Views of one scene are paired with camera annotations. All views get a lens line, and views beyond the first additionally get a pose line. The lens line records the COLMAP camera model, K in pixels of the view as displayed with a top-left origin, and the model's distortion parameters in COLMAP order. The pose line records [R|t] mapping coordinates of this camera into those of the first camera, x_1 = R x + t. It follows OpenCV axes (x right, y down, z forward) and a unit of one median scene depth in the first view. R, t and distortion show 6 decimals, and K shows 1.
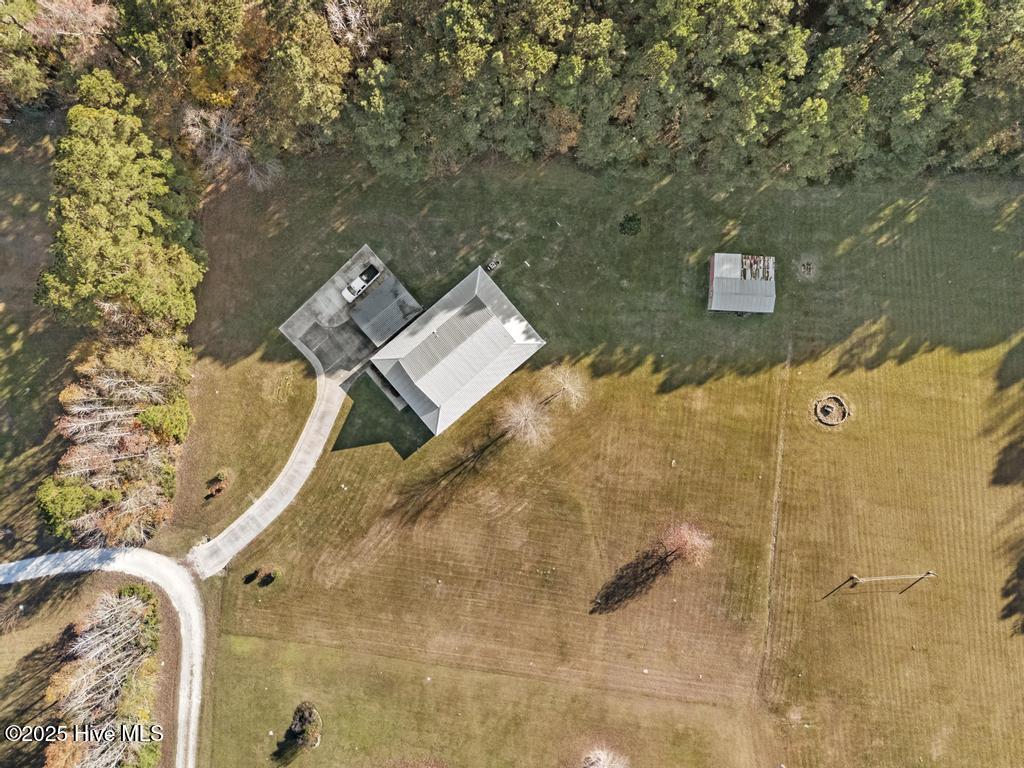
lens RADIAL K [[742.4, 0, 512.0], [0, 742.4, 384.0], [0, 0, 1]] dist [0.034044, -0.001511]
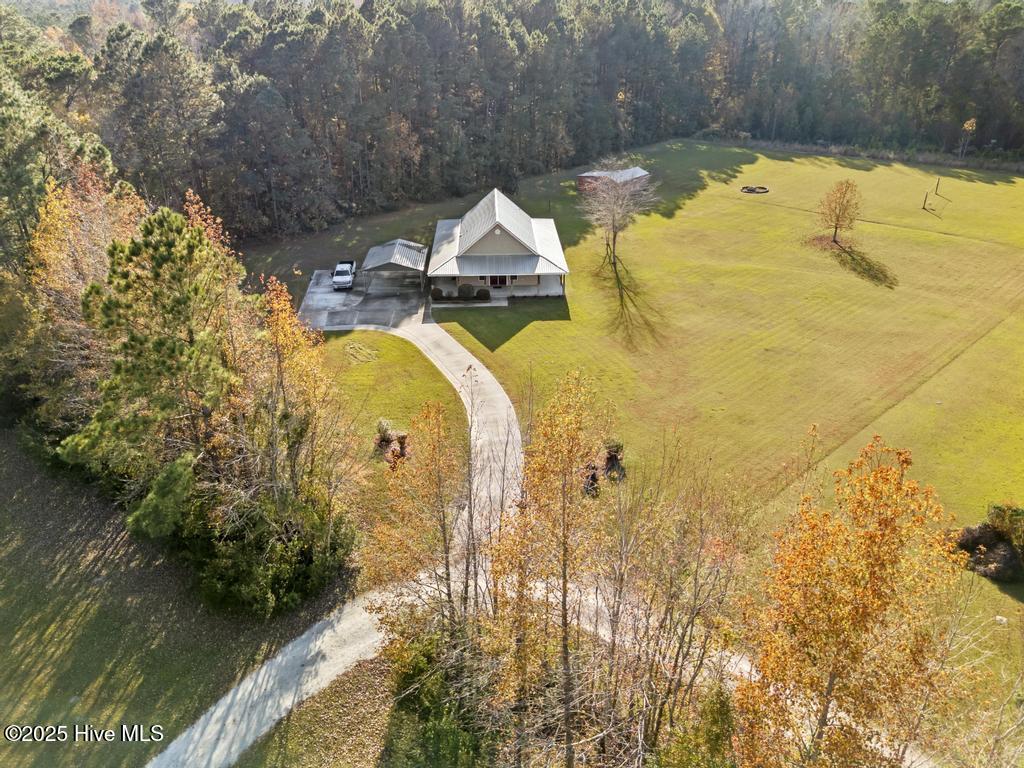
lens RADIAL K [[753.1, 0, 518.3], [0, 753.1, 390.4], [0, 0, 1]] dist [0.049248, -0.044453]
pose [[0.615960, -0.360675, 0.700362, -0.679283], [0.787767, 0.286722, -0.545174, 0.458732], [-0.004179, 0.887527, 0.460737, 0.756681]]
